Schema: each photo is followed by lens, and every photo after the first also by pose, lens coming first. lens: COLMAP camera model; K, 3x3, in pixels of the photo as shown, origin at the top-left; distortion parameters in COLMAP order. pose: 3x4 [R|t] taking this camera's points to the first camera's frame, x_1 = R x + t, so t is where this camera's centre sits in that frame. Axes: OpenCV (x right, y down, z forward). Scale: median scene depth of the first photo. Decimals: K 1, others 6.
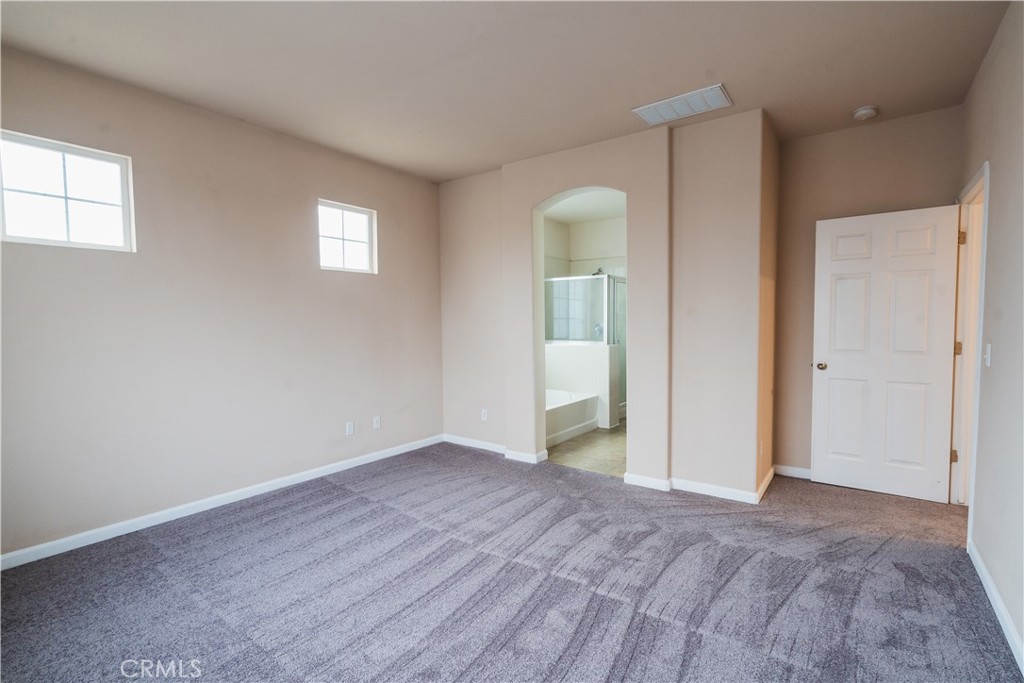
lens RADIAL K [[472.9, 0, 517.7], [0, 472.9, 340.6], [0, 0, 1]] dist [-0.001308, -0.000323]
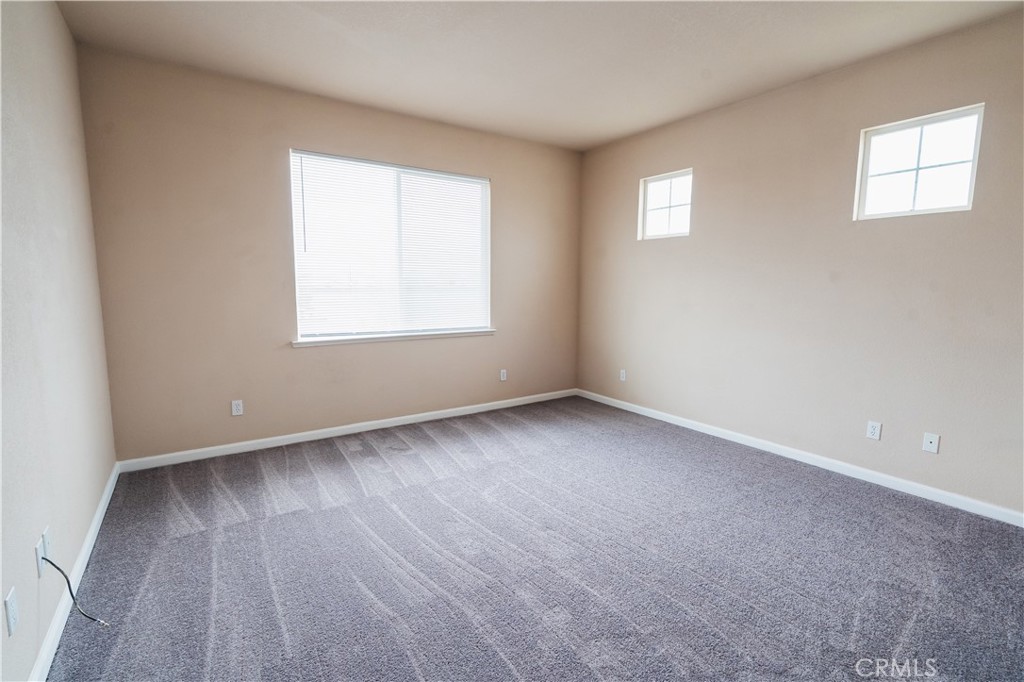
lens RADIAL K [[472.9, 0, 517.7], [0, 472.9, 340.1], [0, 0, 1]] dist [-0.001308, -0.000323]
pose [[-0.325498, 0.117253, -0.938245, 0.385116], [-0.051420, 0.988618, 0.141387, -0.024320], [0.944144, 0.094266, -0.315764, 0.516382]]
